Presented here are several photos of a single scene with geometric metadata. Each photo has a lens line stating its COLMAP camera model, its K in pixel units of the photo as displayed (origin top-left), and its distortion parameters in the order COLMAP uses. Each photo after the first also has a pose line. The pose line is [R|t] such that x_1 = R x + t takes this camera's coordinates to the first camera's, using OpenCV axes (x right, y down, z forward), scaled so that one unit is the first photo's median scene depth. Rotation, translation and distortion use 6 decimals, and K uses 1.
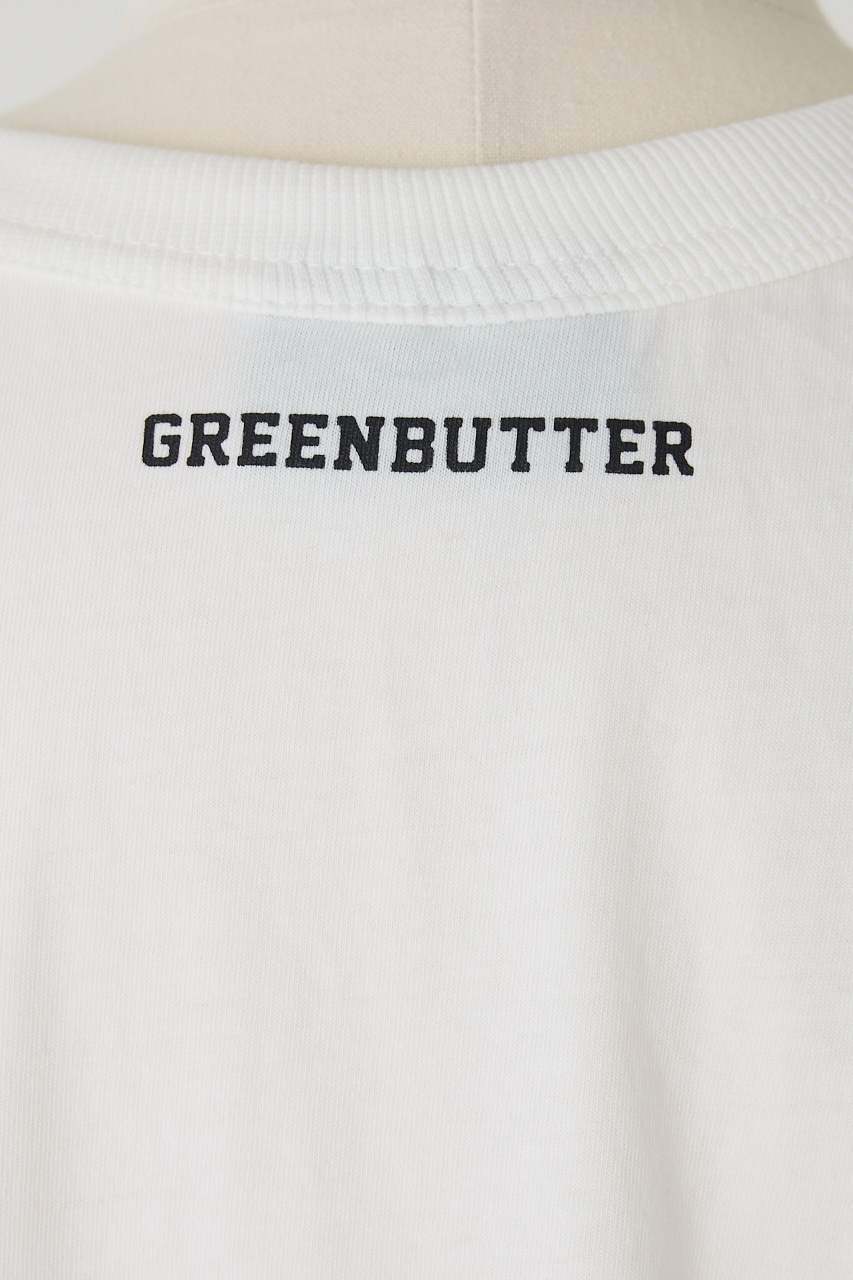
lens RADIAL K [[3230.0, 0, 426.0], [0, 3230.0, 640.3], [0, 0, 1]] dist [0.125493, 0.000000]
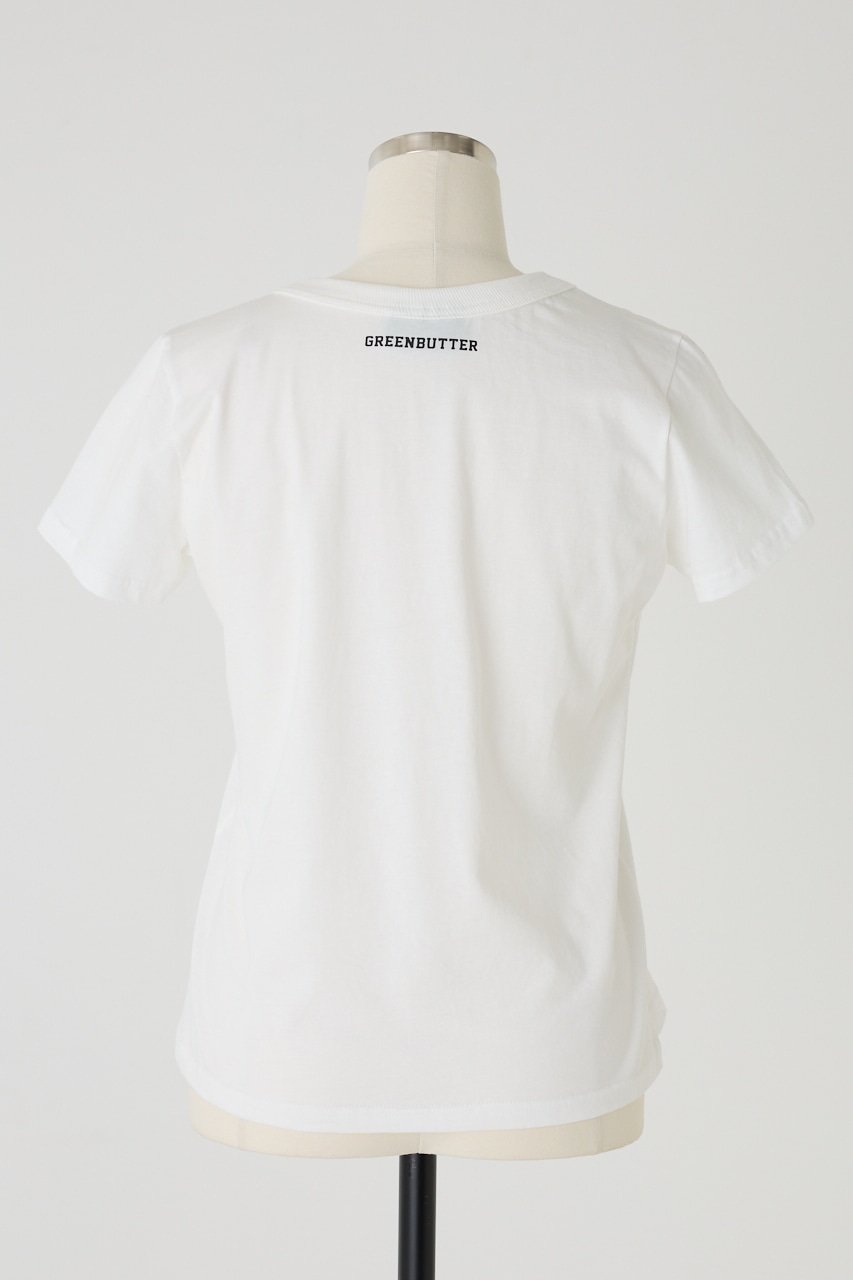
lens RADIAL K [[3230.0, 0, 426.9], [0, 3230.0, 639.8], [0, 0, 1]] dist [0.125493, 0.000000]
pose [[0.999167, 0.026993, 0.030621, -0.132805], [-0.024900, 0.997457, -0.066781, 0.717864], [-0.032345, 0.065963, 0.997298, -3.877904]]
